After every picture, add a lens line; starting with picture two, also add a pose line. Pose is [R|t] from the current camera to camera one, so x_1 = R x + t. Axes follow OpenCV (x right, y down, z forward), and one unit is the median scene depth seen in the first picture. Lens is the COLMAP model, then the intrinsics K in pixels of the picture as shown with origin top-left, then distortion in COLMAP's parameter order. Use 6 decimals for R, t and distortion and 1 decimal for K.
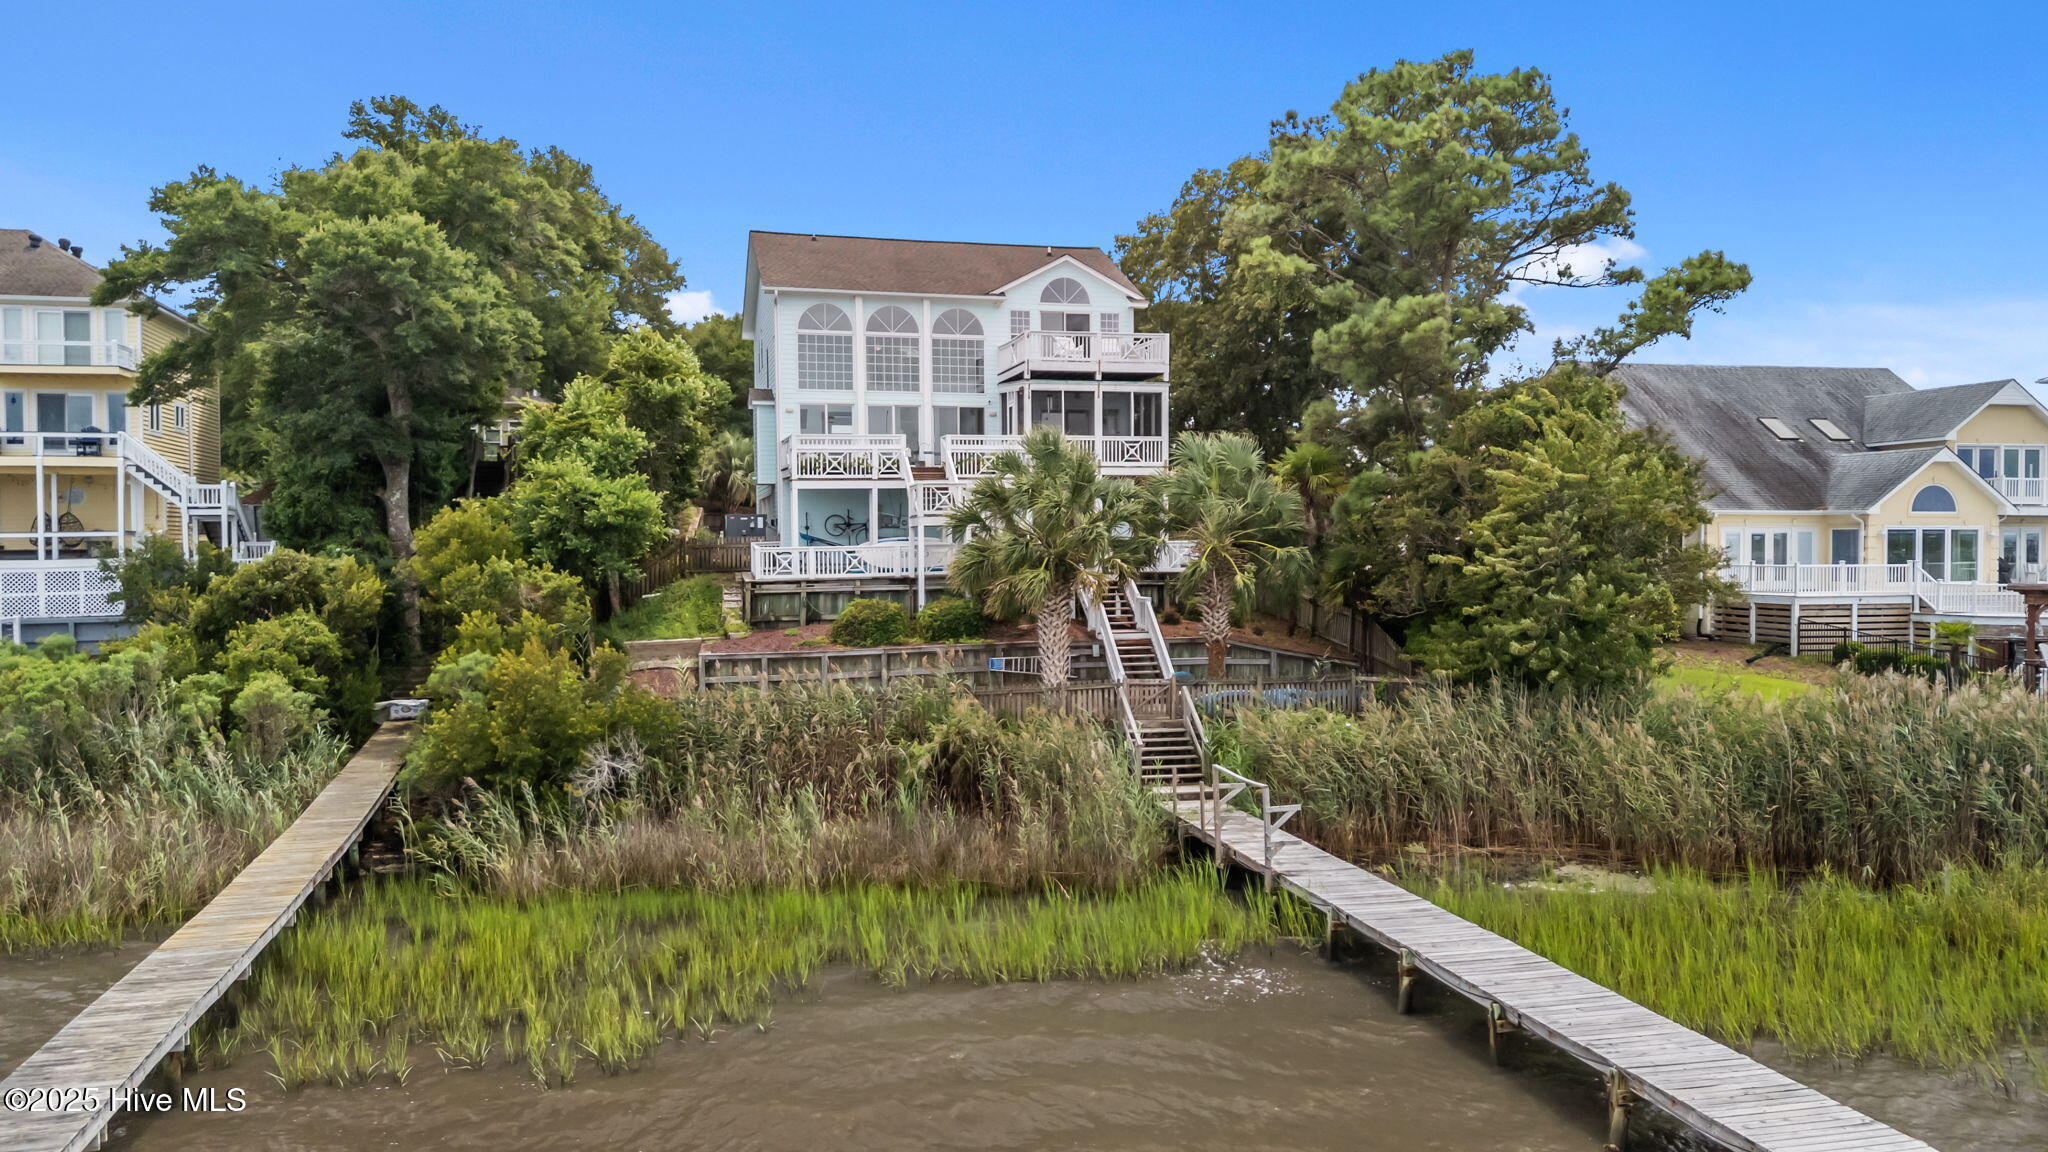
lens RADIAL K [[1477.1, 0, 1034.0], [0, 1477.1, 580.2], [0, 0, 1]] dist [0.088142, -0.097055]
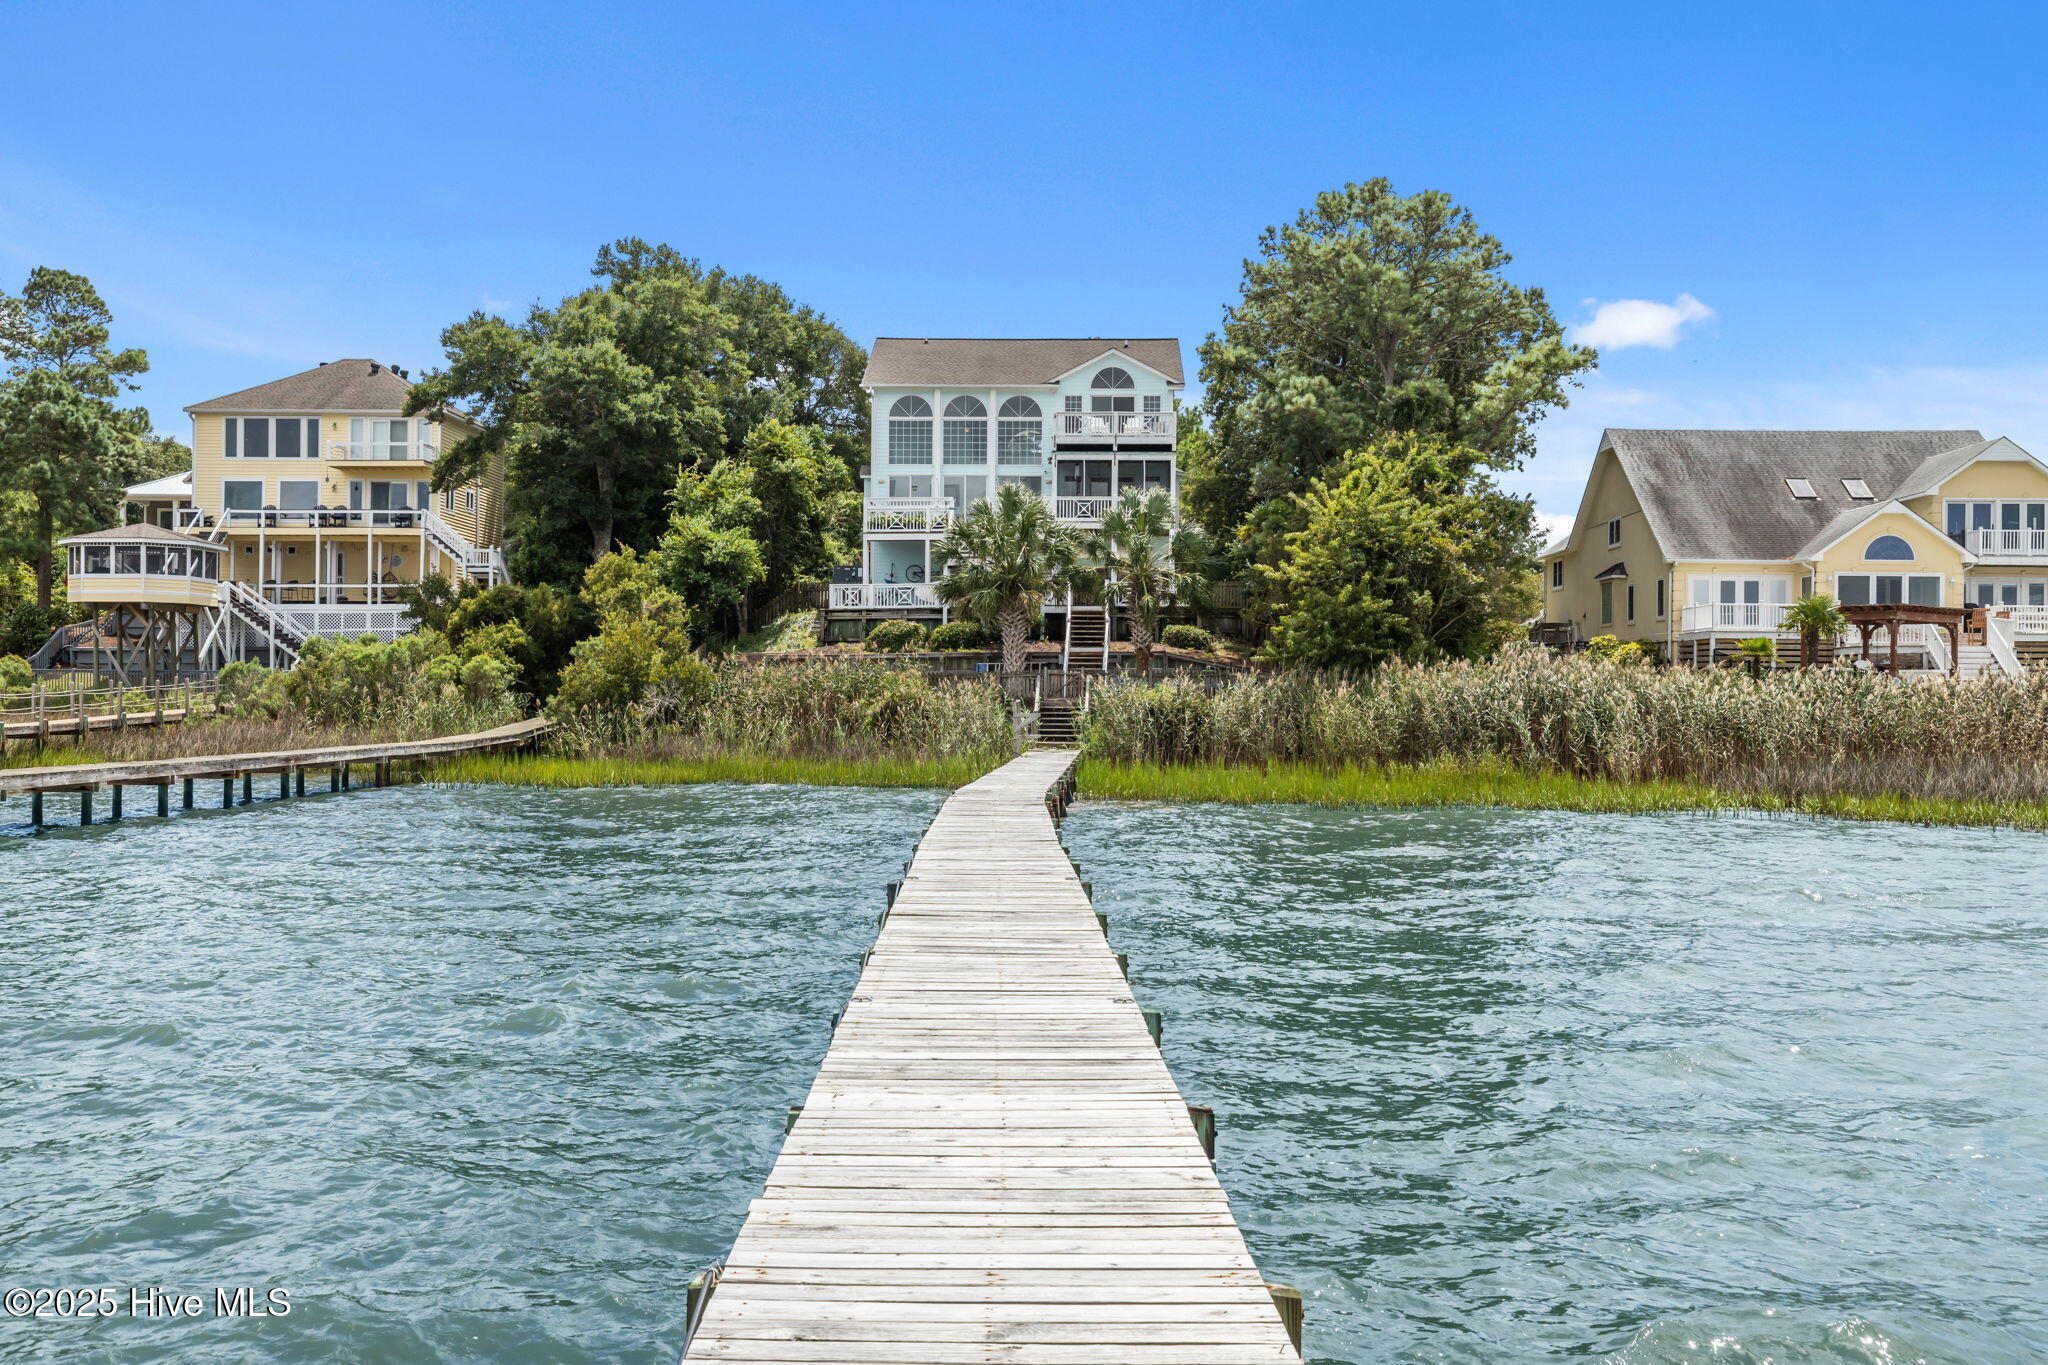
lens RADIAL K [[1910.2, 0, 1024.0], [0, 1910.2, 682.5], [0, 0, 1]] dist [0.005198, 0.001549]
pose [[0.961740, 0.011555, -0.273720, 0.390326], [-0.019742, 0.999436, -0.027172, 0.095360], [0.273252, 0.031536, 0.961426, -0.503985]]
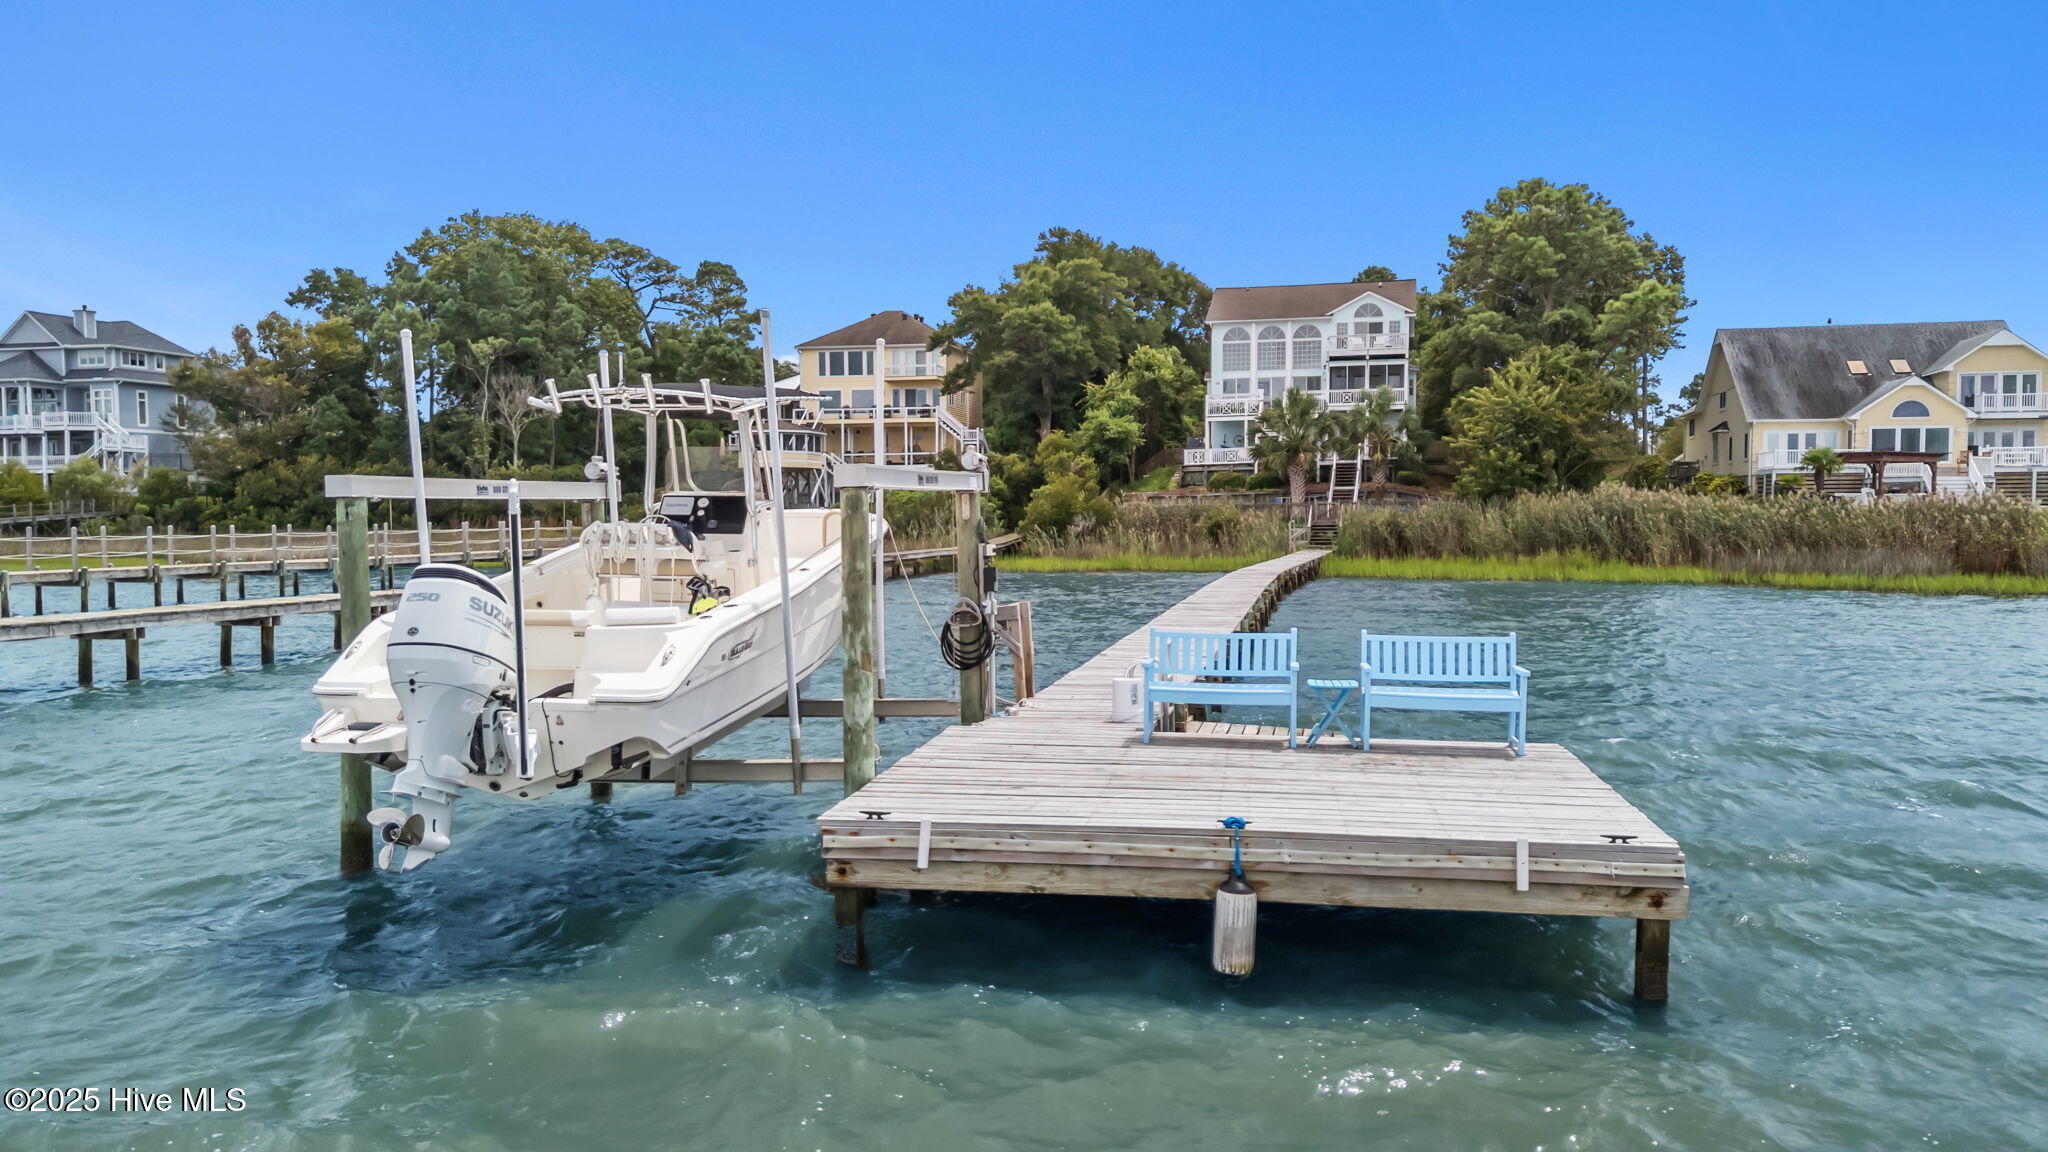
lens RADIAL K [[1477.1, 0, 1034.0], [0, 1477.1, 580.2], [0, 0, 1]] dist [0.088142, -0.097055]
pose [[0.880524, 0.024087, -0.473389, 0.558606], [-0.012970, 0.999558, 0.026734, 0.098559], [0.473824, -0.017400, 0.880447, -0.856406]]
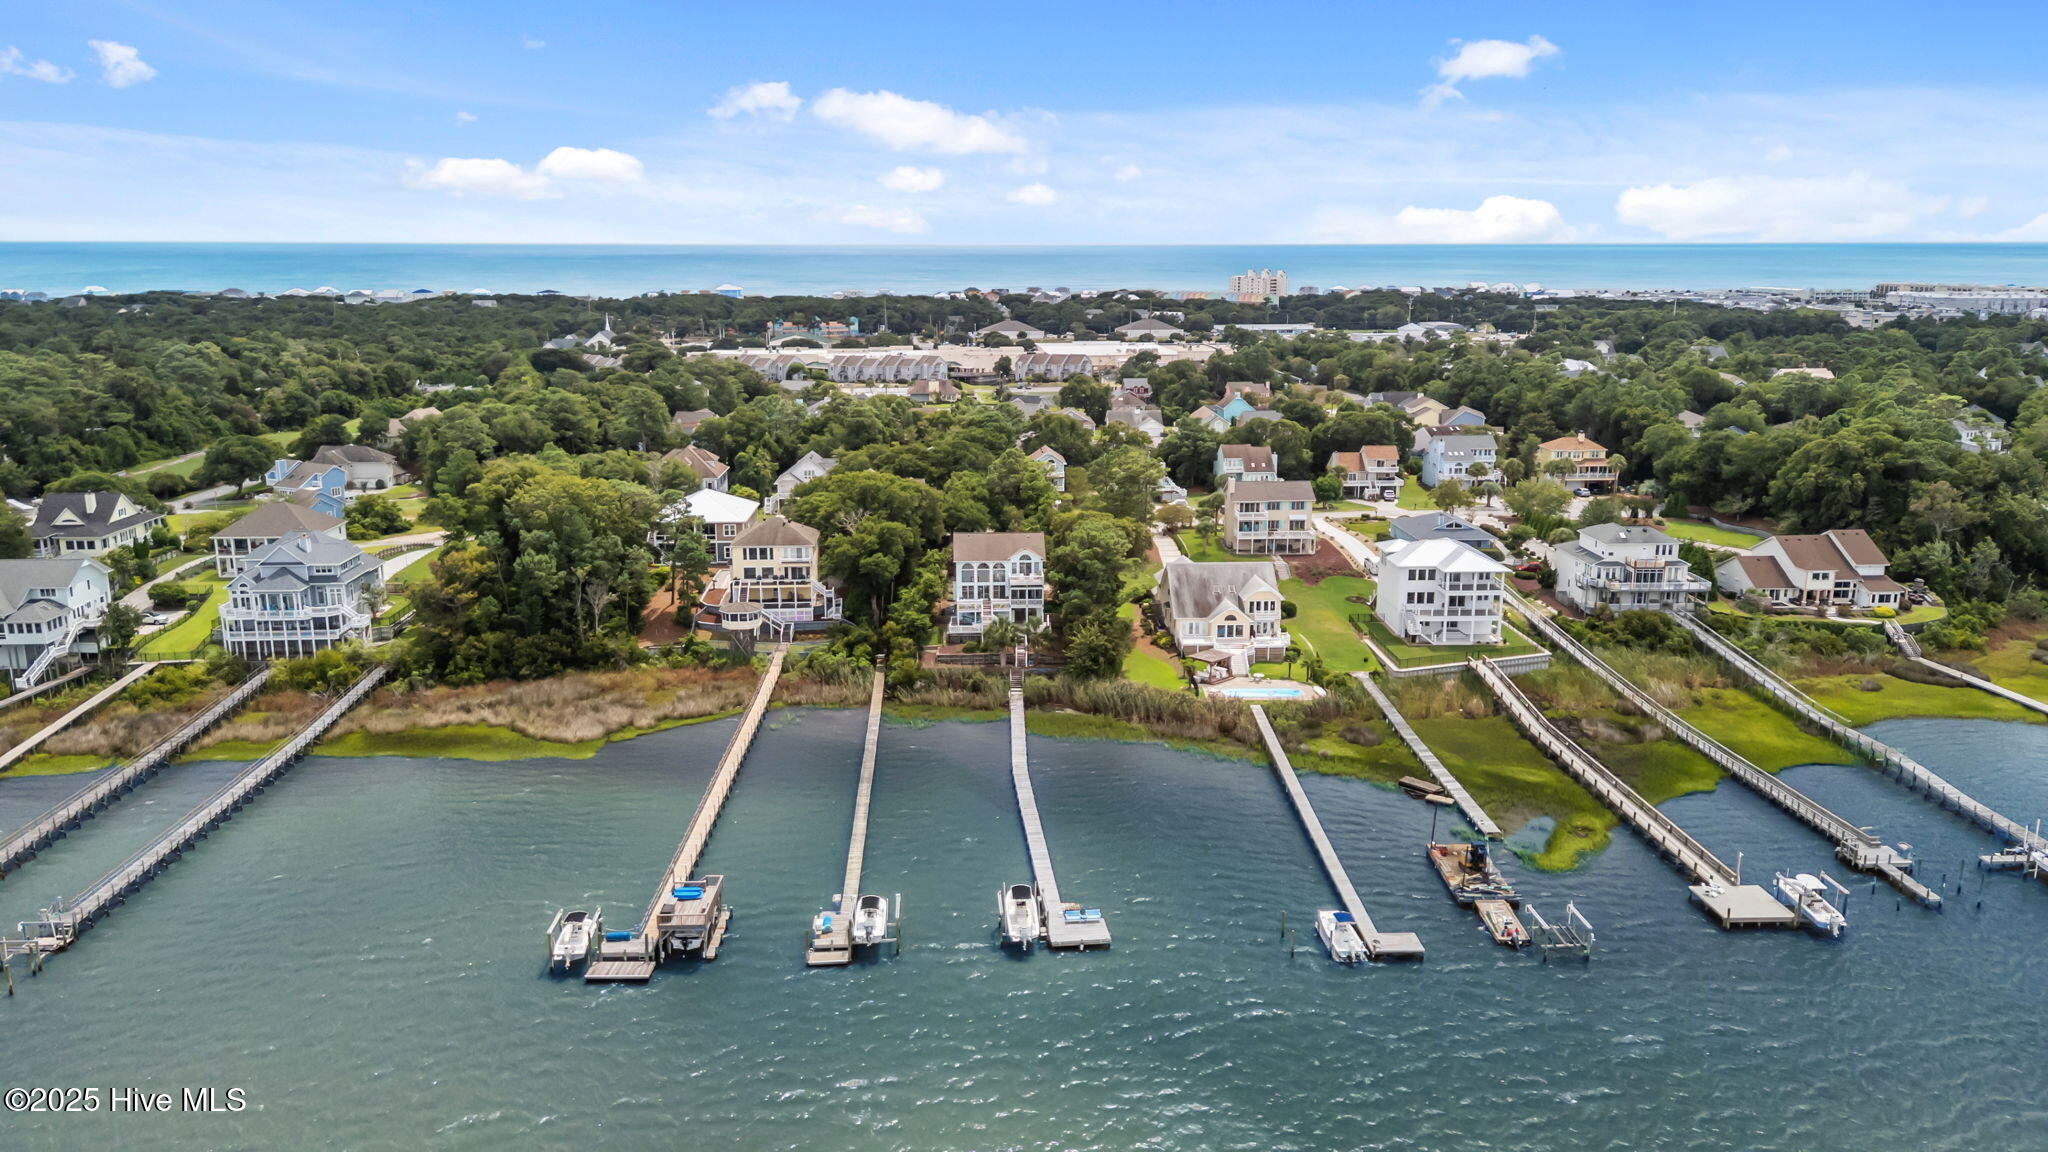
lens RADIAL K [[1477.1, 0, 1034.0], [0, 1477.1, 580.2], [0, 0, 1]] dist [0.088142, -0.097055]
pose [[0.978361, 0.048546, -0.201129, 0.911388], [-0.007418, 0.979690, 0.200379, -0.995704], [0.206772, -0.194551, 0.958851, -3.074336]]
